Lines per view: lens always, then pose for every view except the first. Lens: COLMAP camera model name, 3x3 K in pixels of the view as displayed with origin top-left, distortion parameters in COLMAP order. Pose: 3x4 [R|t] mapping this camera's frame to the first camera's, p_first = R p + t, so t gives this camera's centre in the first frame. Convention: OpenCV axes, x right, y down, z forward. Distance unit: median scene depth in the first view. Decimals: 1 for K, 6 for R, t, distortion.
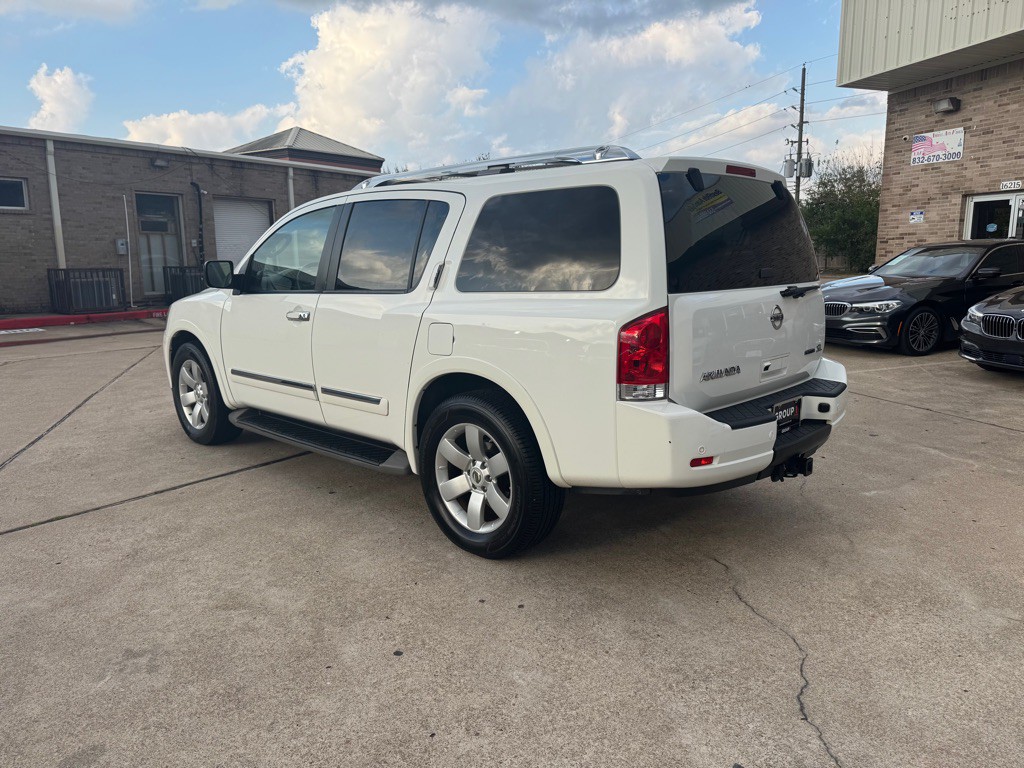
lens RADIAL K [[720.1, 0, 512.3], [0, 720.1, 382.7], [0, 0, 1]] dist [0.036985, -0.048229]
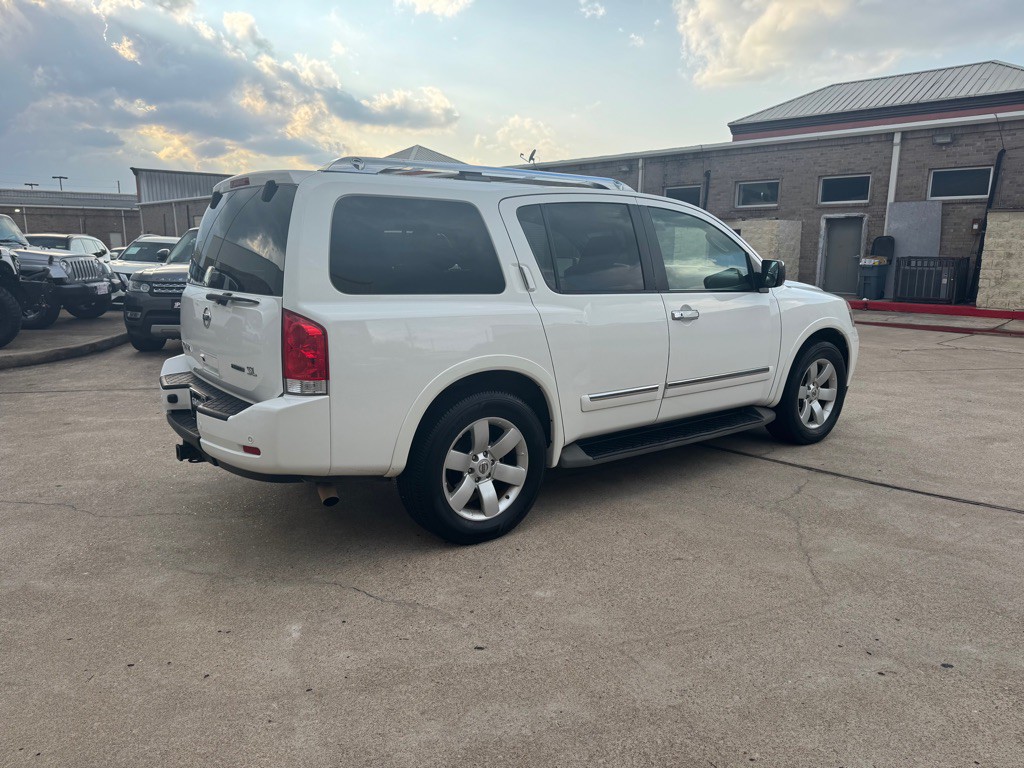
lens RADIAL K [[719.5, 0, 511.0], [0, 719.5, 381.8], [0, 0, 1]] dist [0.028296, -0.038491]
pose [[-0.152858, 0.193356, -0.969148, 1.099116], [-0.168280, 0.961258, 0.218323, -0.249784], [0.973815, 0.196461, -0.114398, 1.272769]]
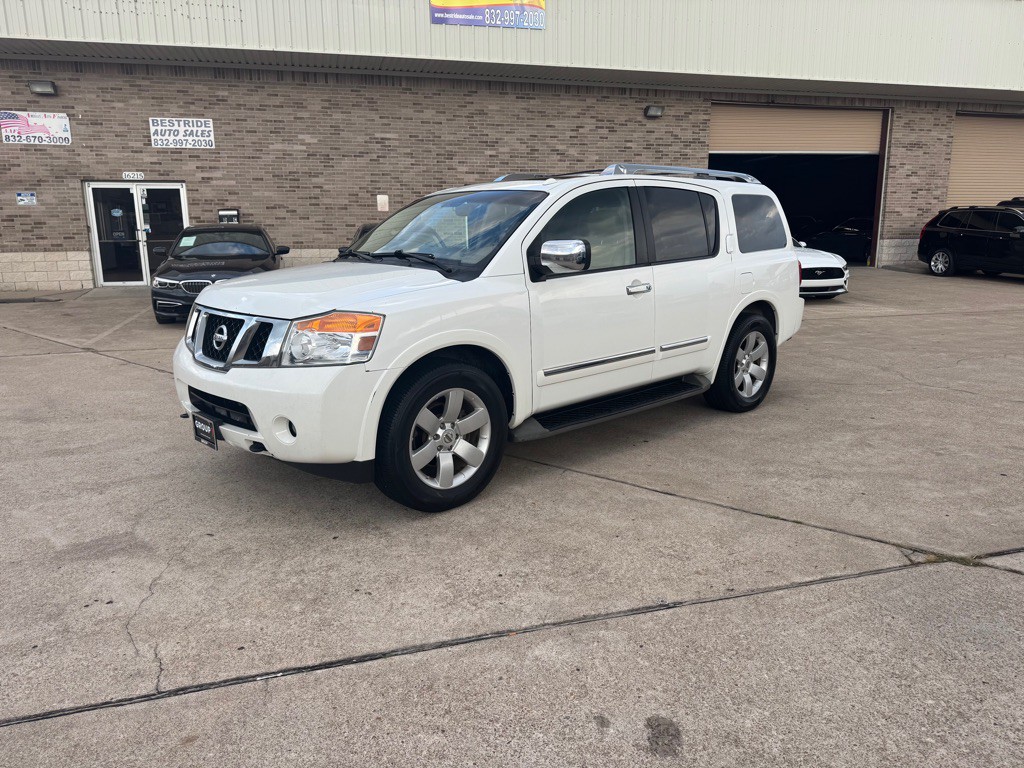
lens RADIAL K [[719.5, 0, 511.0], [0, 719.5, 381.8], [0, 0, 1]] dist [0.028296, -0.038491]
pose [[0.051890, -0.195420, 0.979346, -1.452055], [0.177642, 0.966834, 0.183511, -0.196817], [-0.982726, 0.164450, 0.084883, 1.179673]]
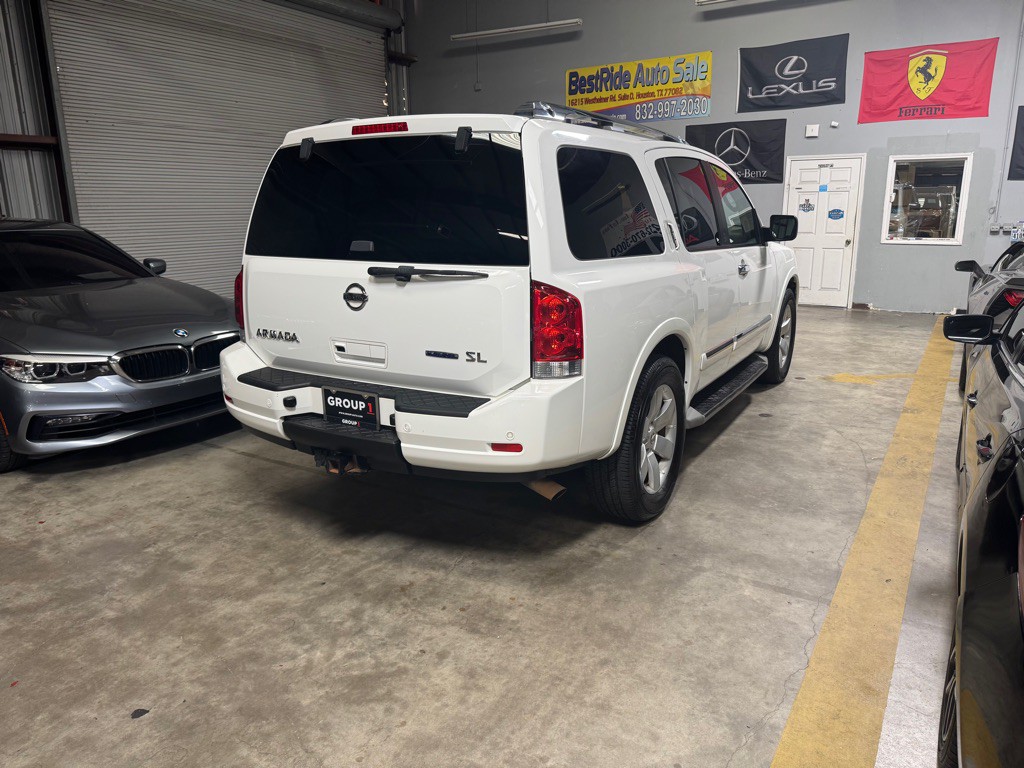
lens RADIAL K [[720.1, 0, 512.3], [0, 720.1, 382.7], [0, 0, 1]] dist [0.036985, -0.048229]
pose [[0.228755, 0.241997, -0.942926, 1.019478], [-0.156883, 0.965113, 0.209631, -0.164132], [0.960760, 0.099974, 0.258739, 0.772590]]
